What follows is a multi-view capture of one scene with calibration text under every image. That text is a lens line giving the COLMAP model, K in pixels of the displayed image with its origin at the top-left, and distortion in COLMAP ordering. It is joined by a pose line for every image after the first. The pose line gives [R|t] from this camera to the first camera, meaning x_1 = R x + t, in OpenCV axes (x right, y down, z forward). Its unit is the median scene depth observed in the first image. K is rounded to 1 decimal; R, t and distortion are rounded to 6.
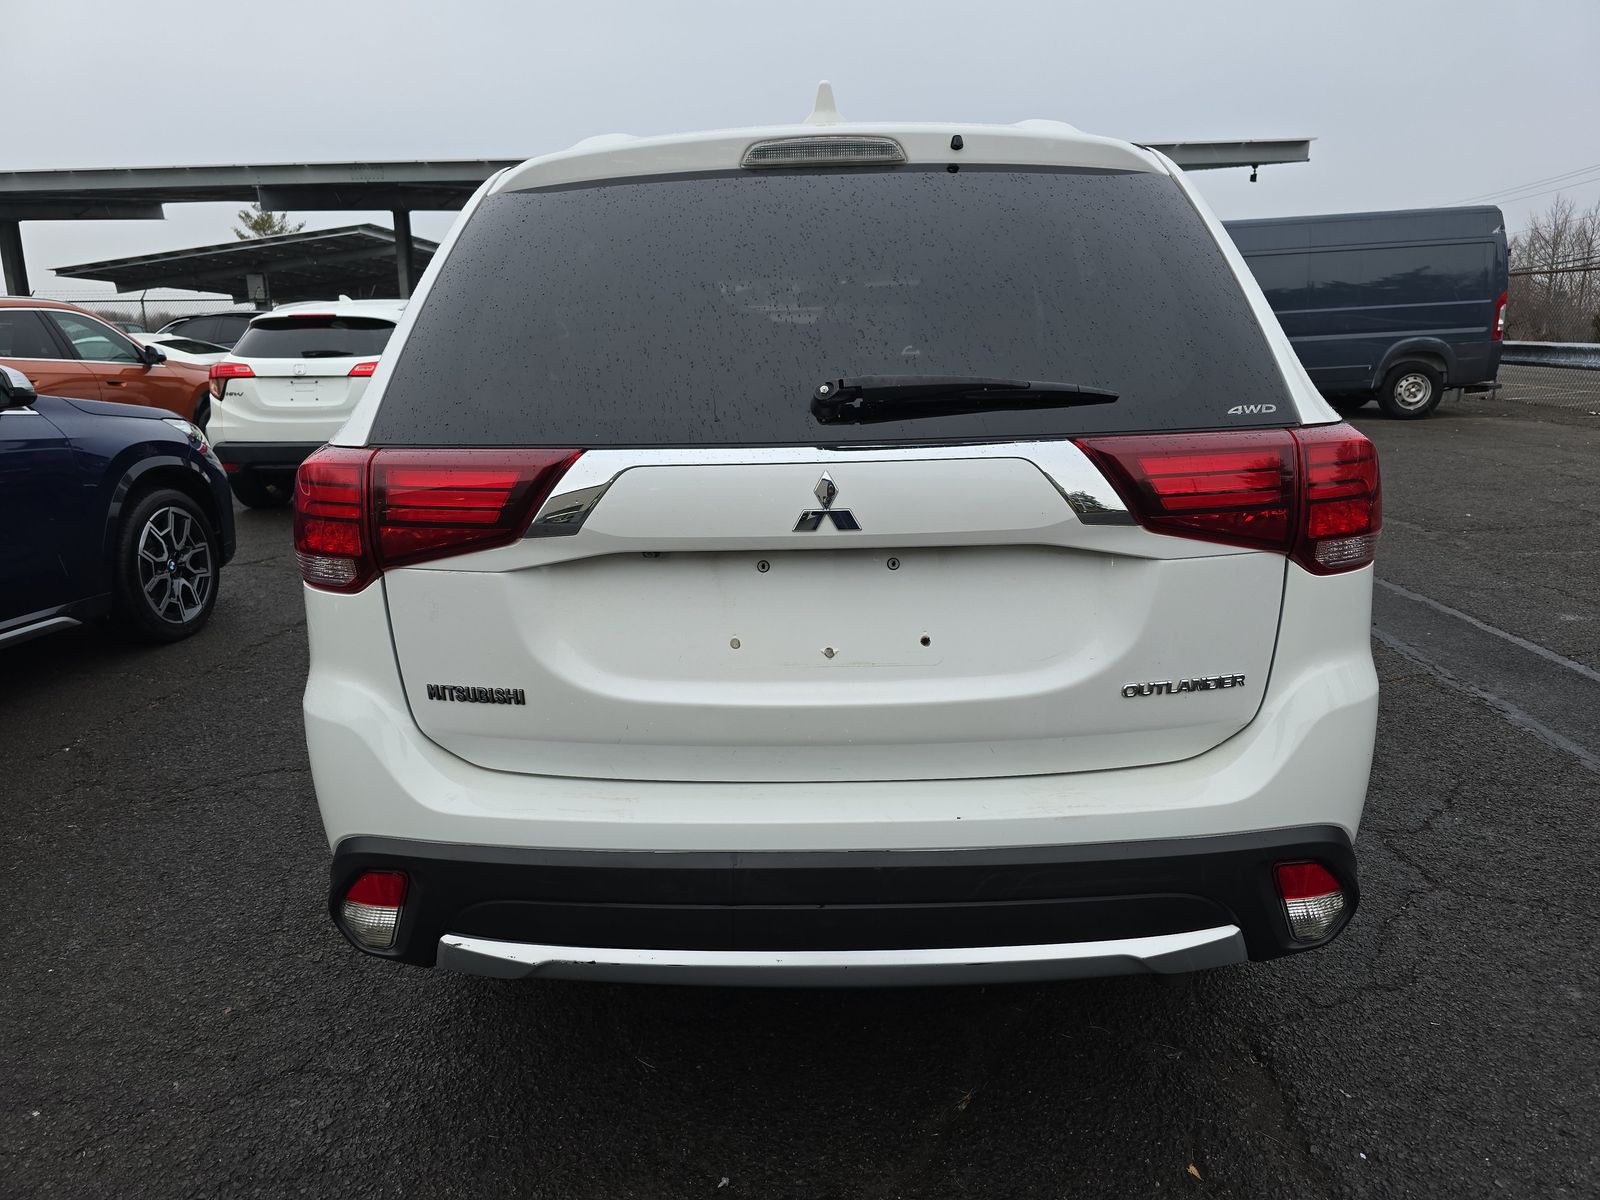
lens RADIAL K [[1082.1, 0, 794.6], [0, 1082.1, 592.1], [0, 0, 1]] dist [0.035218, -0.026607]
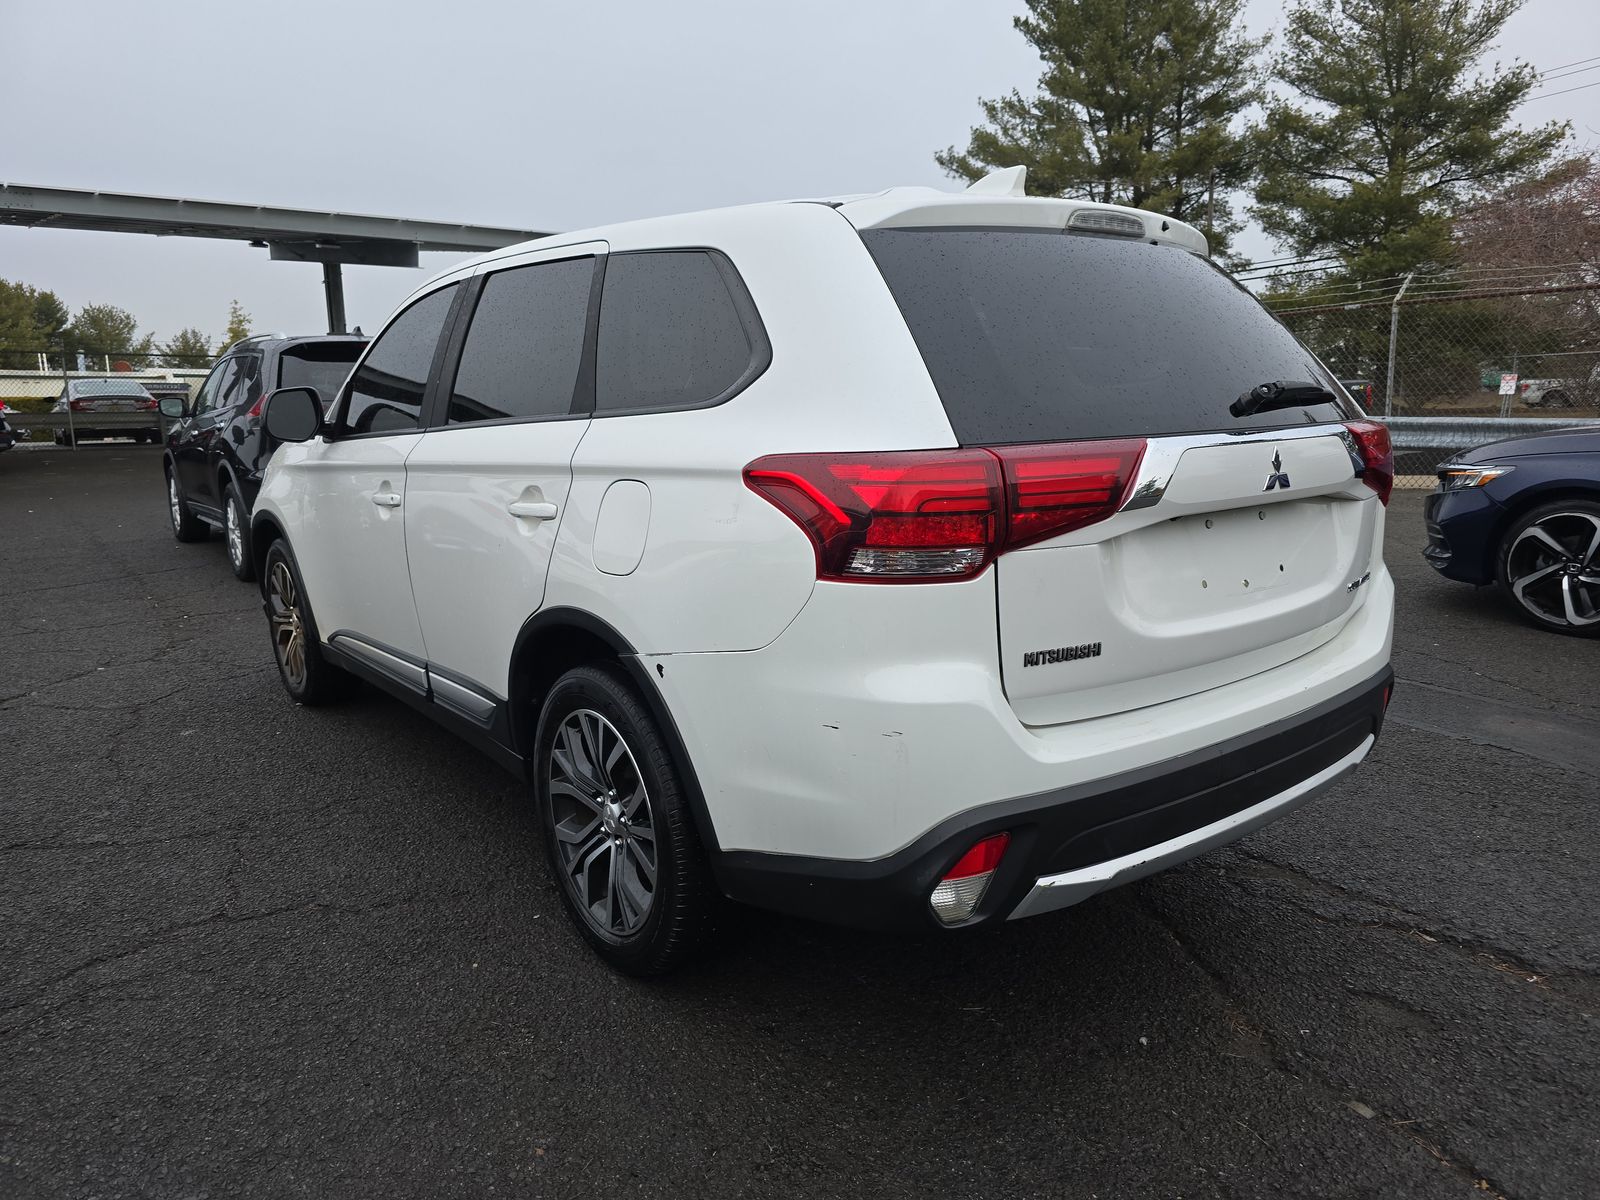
lens RADIAL K [[1082.1, 0, 788.9], [0, 1082.1, 603.6], [0, 0, 1]] dist [0.035218, -0.026607]
pose [[0.775791, -0.113748, 0.620653, -1.275482], [0.151797, 0.988374, -0.008599, 0.005908], [-0.612459, 0.100884, 0.784038, 0.272710]]
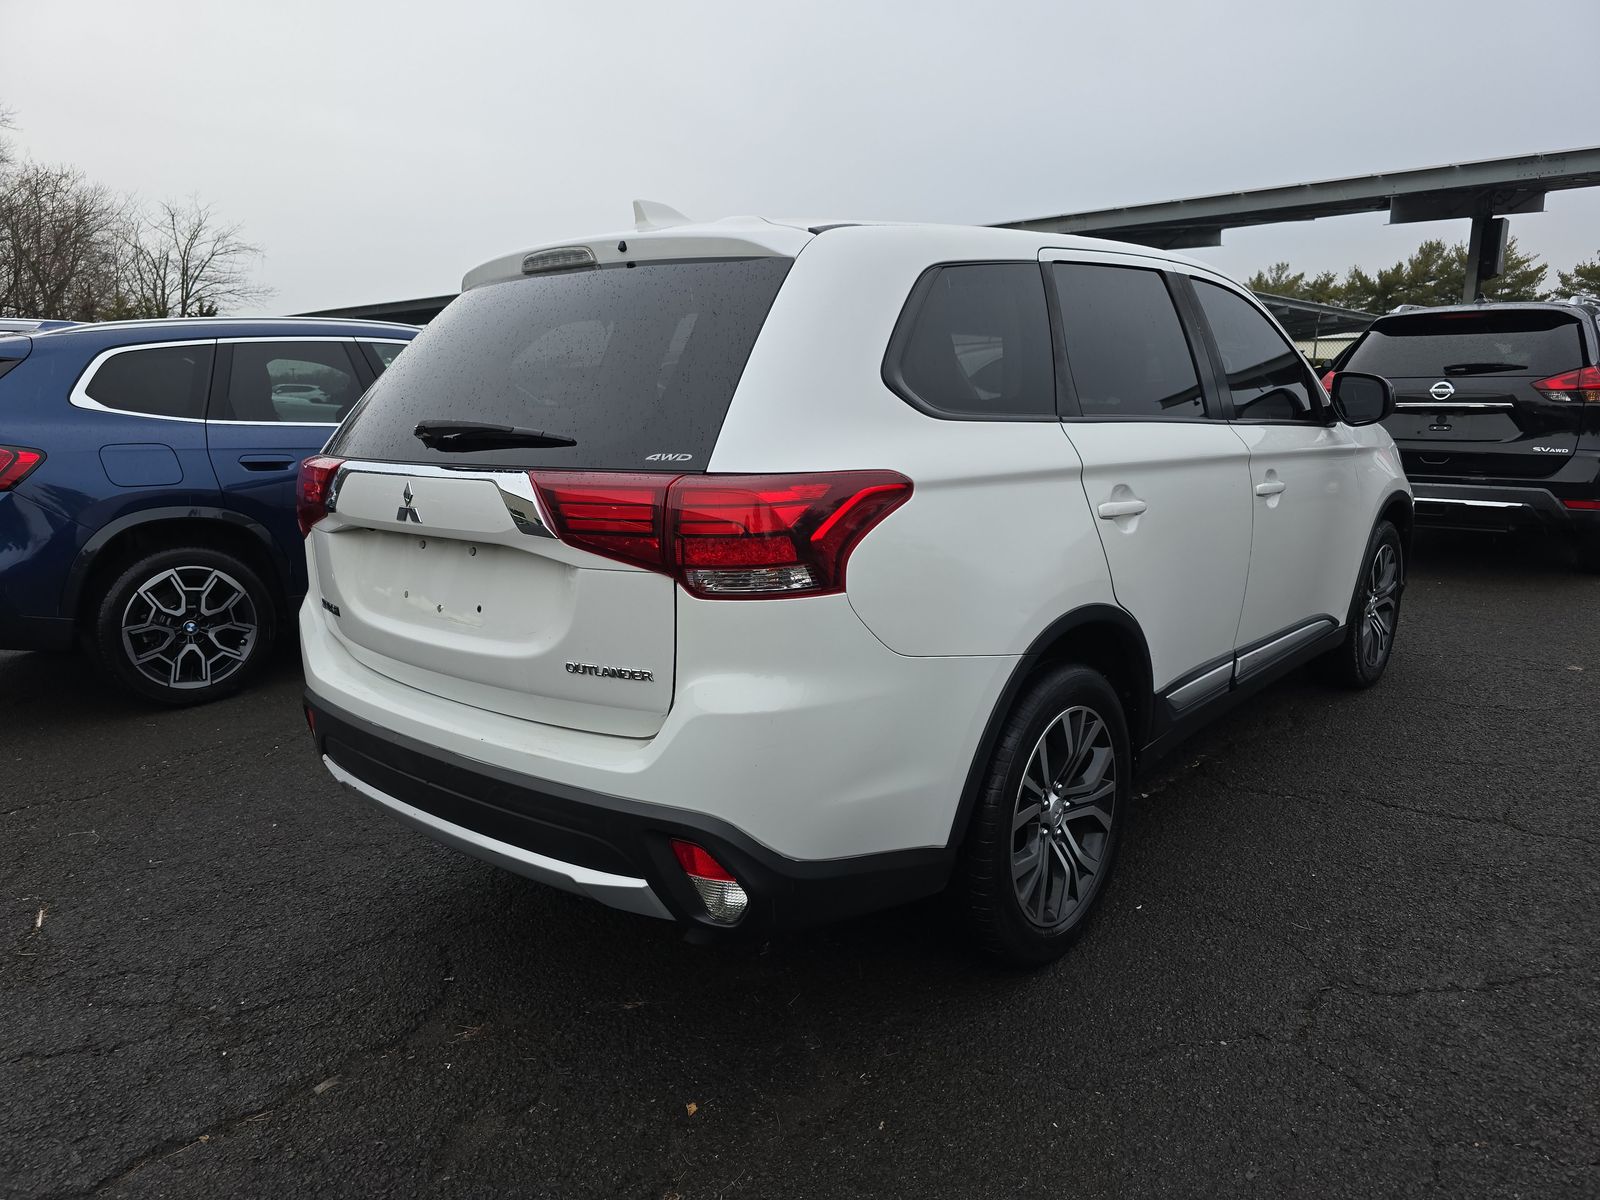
lens RADIAL K [[1082.1, 0, 792.6], [0, 1082.1, 597.0], [0, 0, 1]] dist [0.035218, -0.026607]
pose [[0.783641, 0.127408, -0.608008, 1.287241], [-0.143091, 0.989444, 0.022912, -0.059659], [0.604510, 0.069046, 0.793600, 0.125585]]
